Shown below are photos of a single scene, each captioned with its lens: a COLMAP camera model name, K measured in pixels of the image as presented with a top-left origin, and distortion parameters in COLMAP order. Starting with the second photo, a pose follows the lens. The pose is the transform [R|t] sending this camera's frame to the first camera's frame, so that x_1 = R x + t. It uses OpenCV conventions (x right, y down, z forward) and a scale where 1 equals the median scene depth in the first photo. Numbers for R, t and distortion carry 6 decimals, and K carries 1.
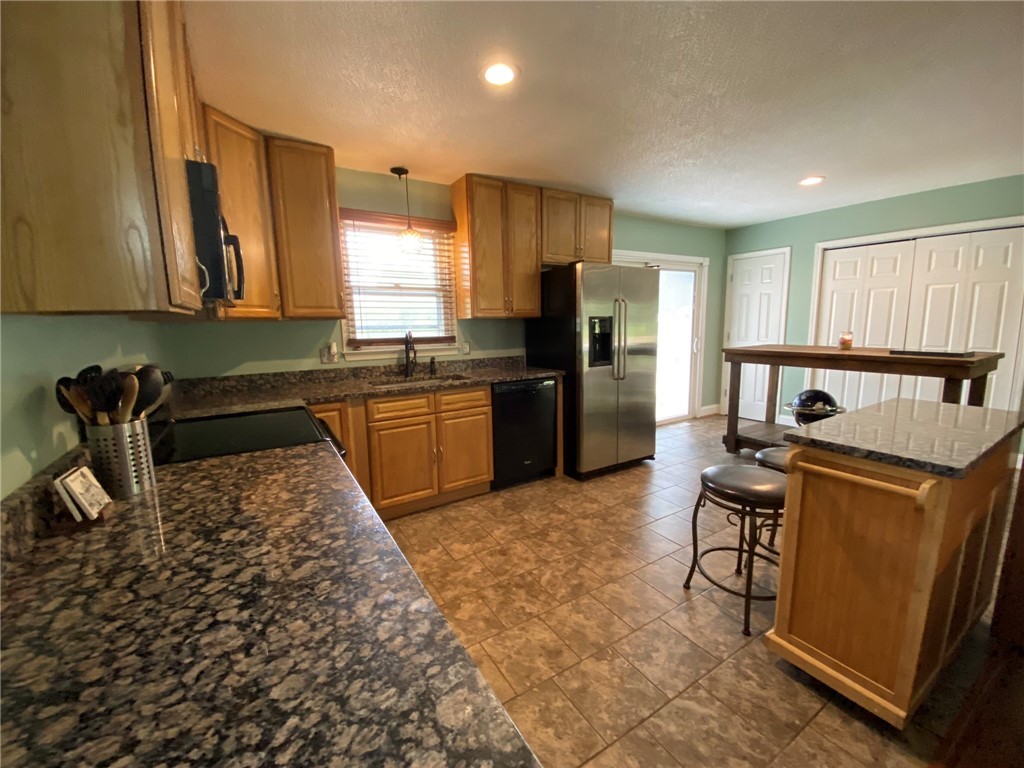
lens RADIAL K [[412.3, 0, 508.7], [0, 412.3, 383.6], [0, 0, 1]] dist [0.018617, -0.019791]
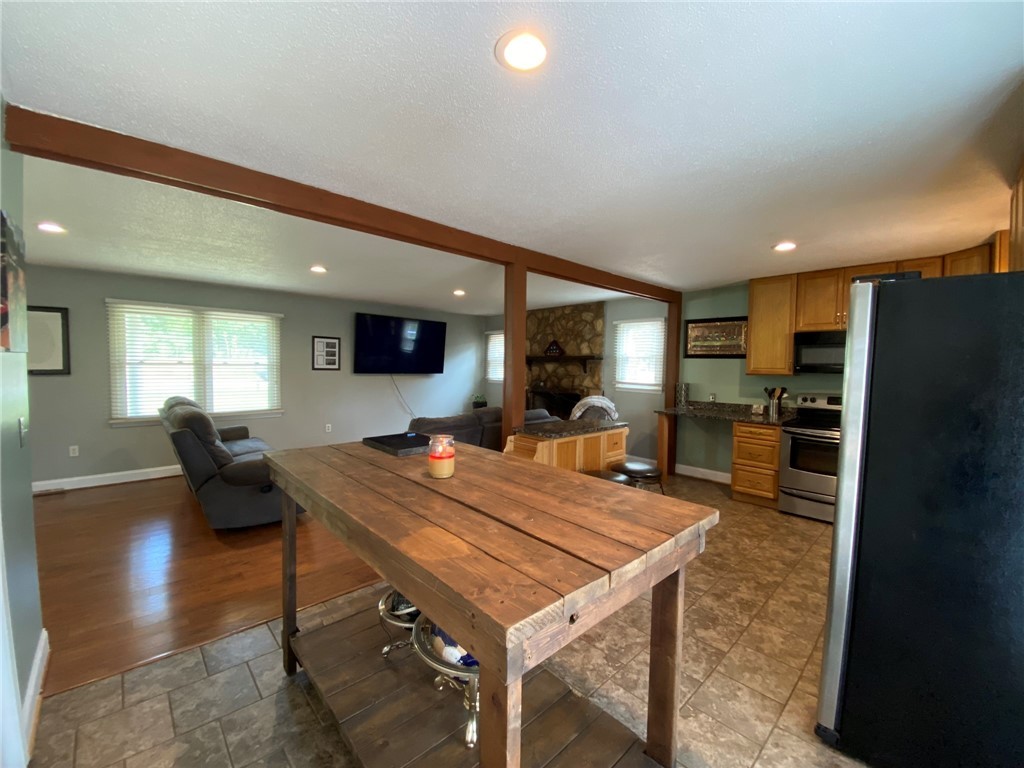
lens RADIAL K [[412.3, 0, 508.7], [0, 412.3, 383.6], [0, 0, 1]] dist [0.018617, -0.019791]
pose [[-0.981806, 0.019793, -0.188850, 0.910438], [-0.017946, 0.980429, 0.196055, -0.303057], [0.189035, 0.195877, -0.962236, 1.589664]]
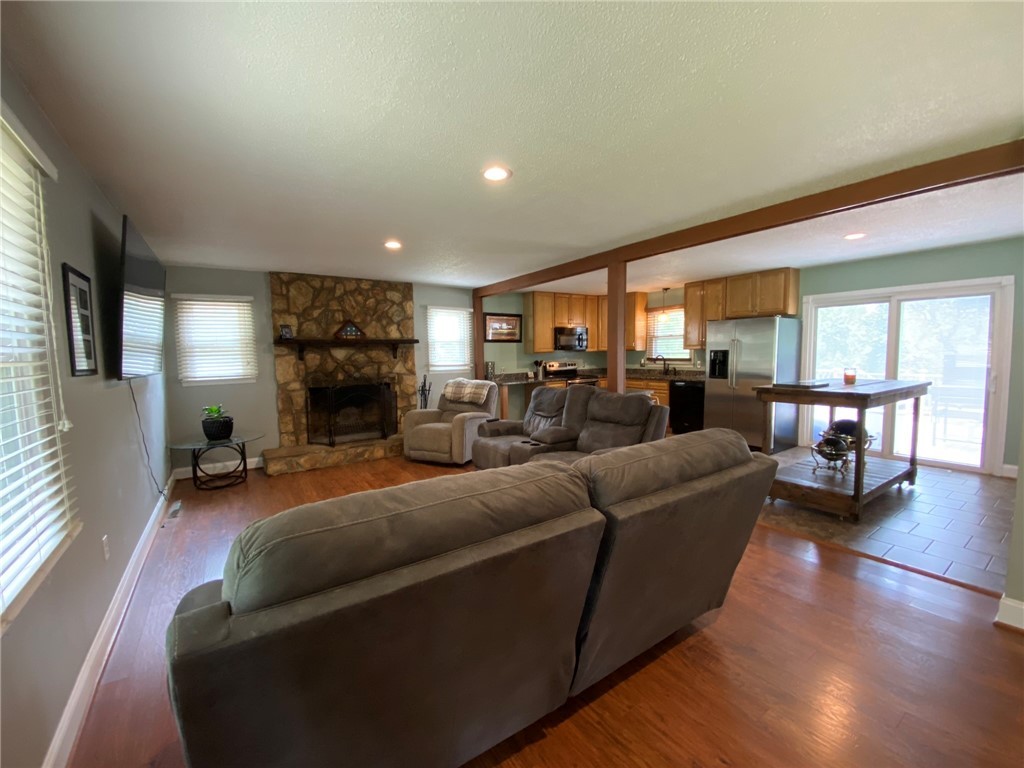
lens RADIAL K [[412.3, 0, 508.7], [0, 412.3, 383.6], [0, 0, 1]] dist [0.018617, -0.019791]
pose [[0.044335, 0.098244, -0.994174, 2.088307], [-0.127671, 0.987550, 0.091896, -0.074528], [0.990825, 0.122853, 0.056326, 0.030578]]
